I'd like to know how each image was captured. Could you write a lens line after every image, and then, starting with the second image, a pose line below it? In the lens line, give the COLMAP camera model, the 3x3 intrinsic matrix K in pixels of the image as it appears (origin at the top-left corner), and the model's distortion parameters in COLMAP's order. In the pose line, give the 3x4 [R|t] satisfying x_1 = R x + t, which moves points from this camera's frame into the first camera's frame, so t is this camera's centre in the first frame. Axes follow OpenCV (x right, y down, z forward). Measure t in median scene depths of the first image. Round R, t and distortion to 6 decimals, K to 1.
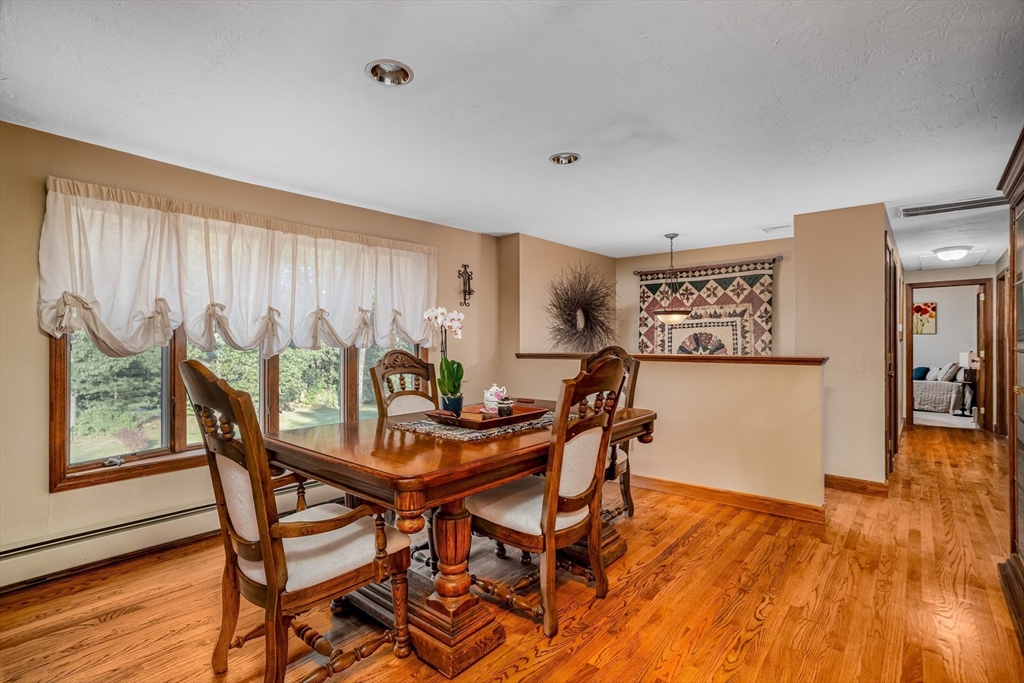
lens RADIAL K [[494.4, 0, 515.7], [0, 494.4, 341.8], [0, 0, 1]] dist [0.012857, 0.002423]
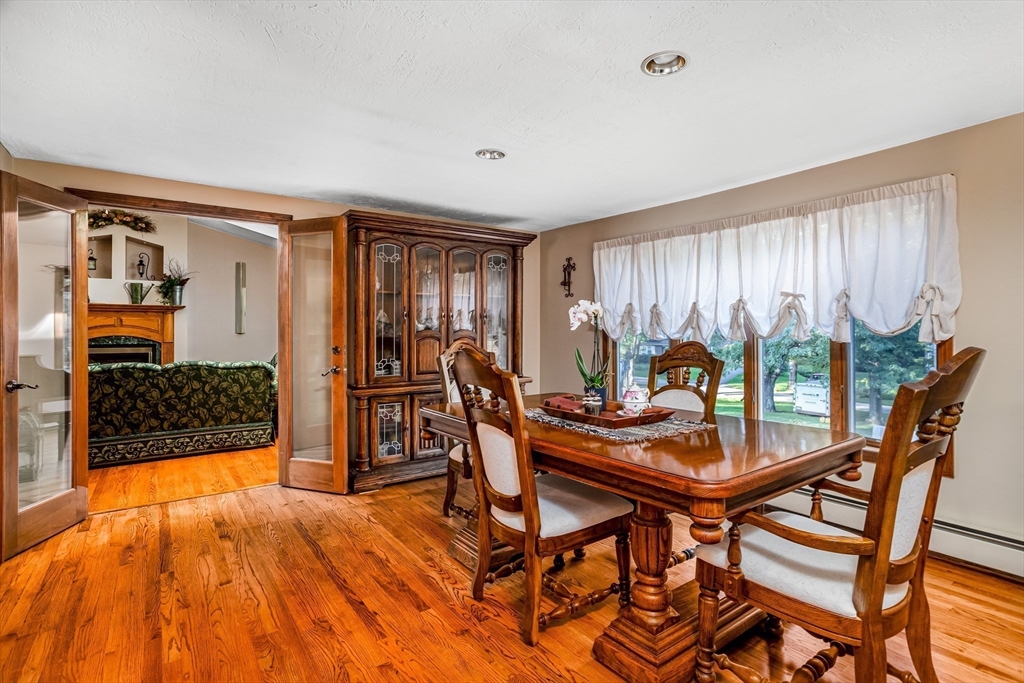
lens RADIAL K [[494.4, 0, 514.2], [0, 494.4, 335.5], [0, 0, 1]] dist [0.012857, 0.002423]
pose [[-0.214410, 0.007103, -0.976718, 0.798734], [-0.007291, 0.999934, 0.008872, 0.000544], [0.976716, 0.009023, -0.214345, 0.932544]]
